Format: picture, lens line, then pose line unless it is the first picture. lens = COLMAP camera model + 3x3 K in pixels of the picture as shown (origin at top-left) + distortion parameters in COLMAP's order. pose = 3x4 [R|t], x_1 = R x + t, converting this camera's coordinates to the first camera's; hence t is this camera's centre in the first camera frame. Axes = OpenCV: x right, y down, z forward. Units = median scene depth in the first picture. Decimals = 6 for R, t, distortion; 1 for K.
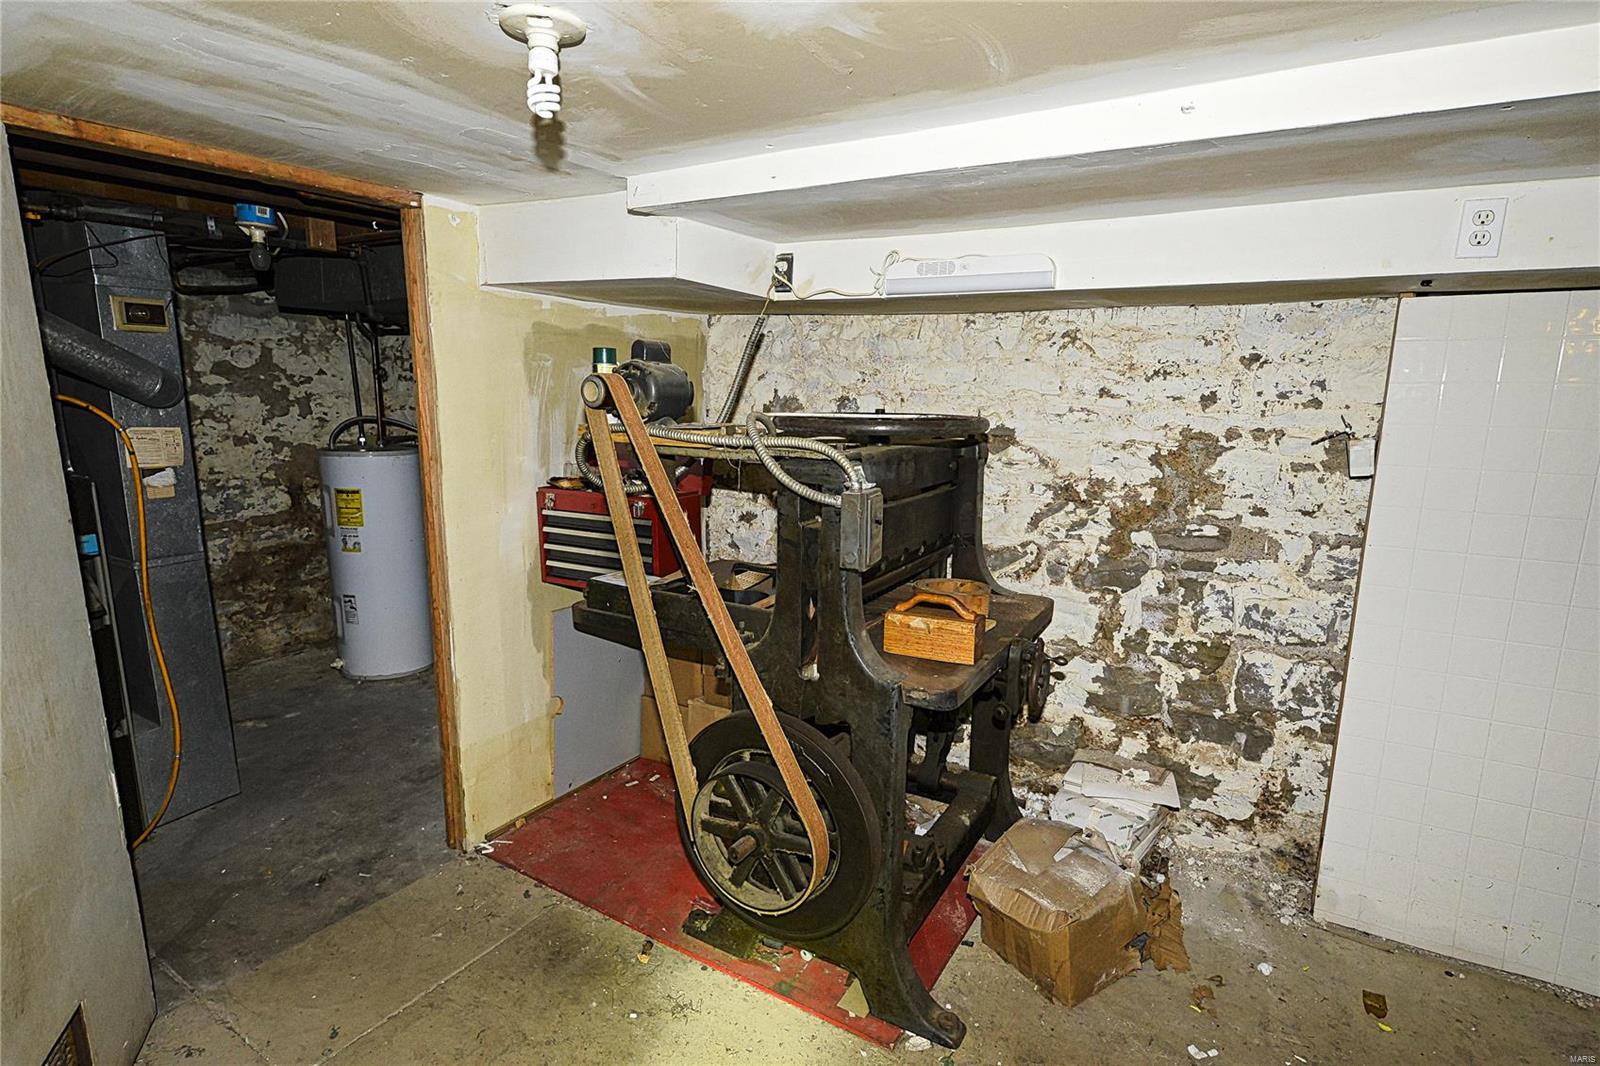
lens RADIAL K [[810.9, 0, 807.1], [0, 810.9, 536.7], [0, 0, 1]] dist [-0.007328, 0.000224]
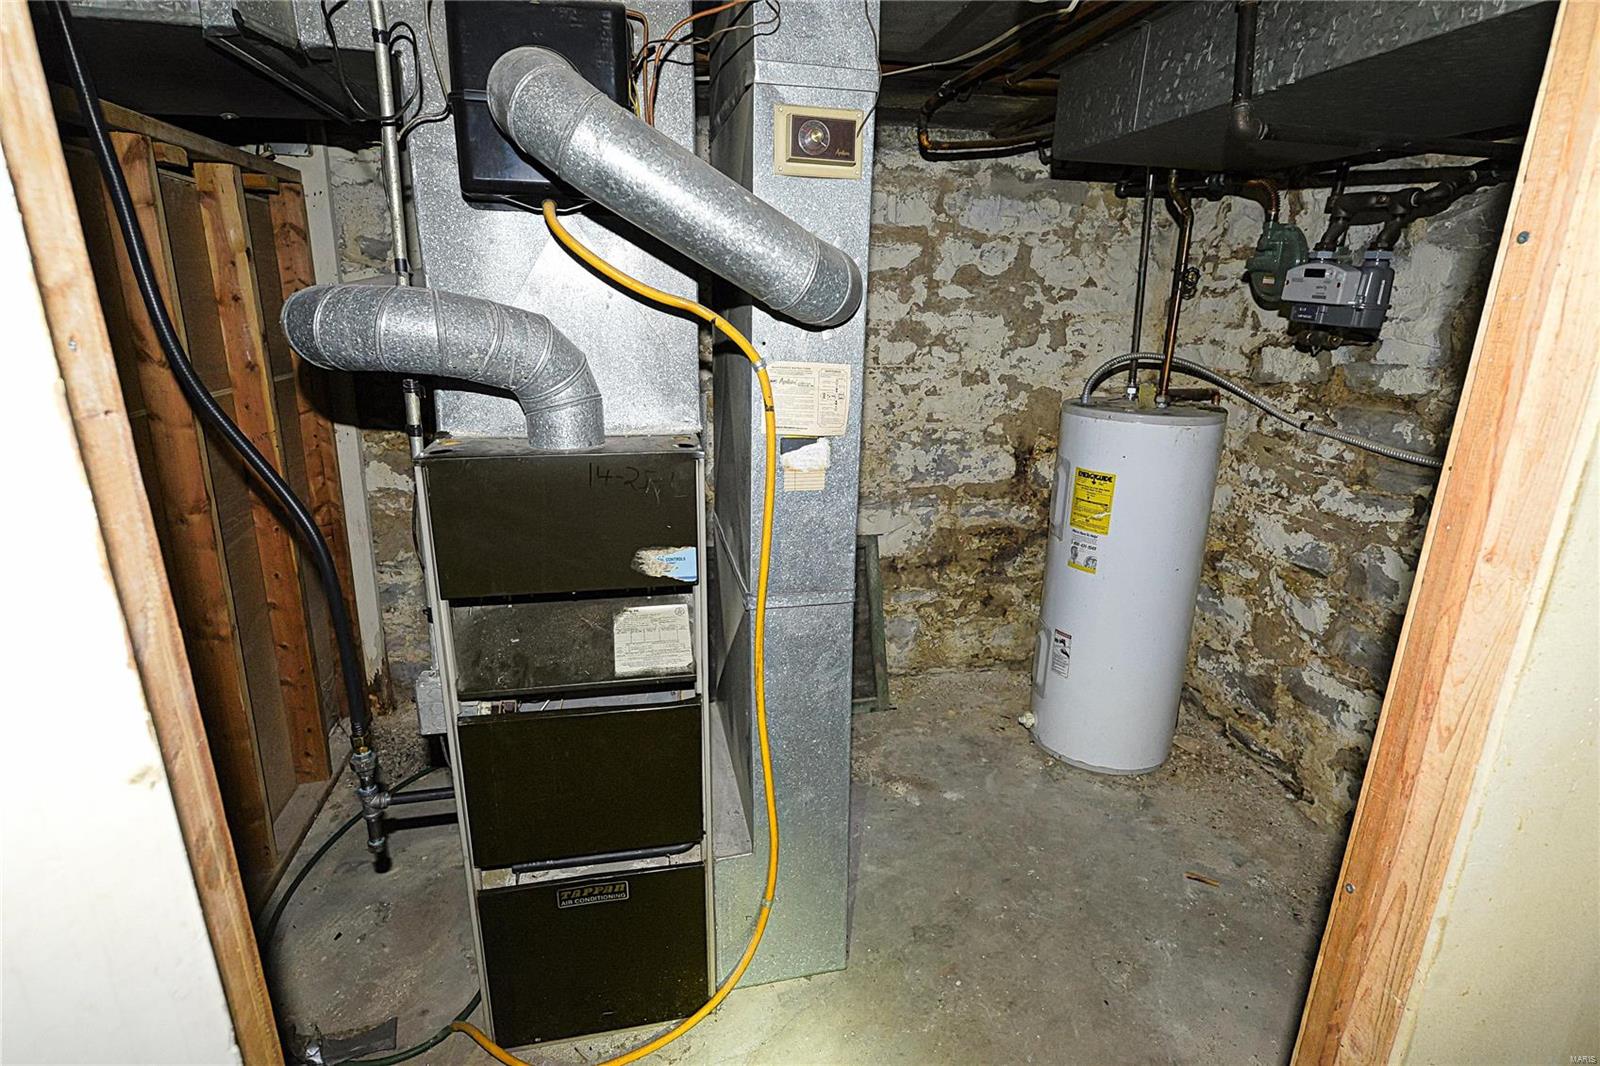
lens RADIAL K [[810.9, 0, 807.1], [0, 810.9, 536.7], [0, 0, 1]] dist [-0.007328, 0.000224]
pose [[0.670027, 0.209372, -0.712199, -0.248886], [-0.151740, 0.977773, 0.144691, -0.062263], [0.726663, 0.011123, 0.686904, 0.390729]]
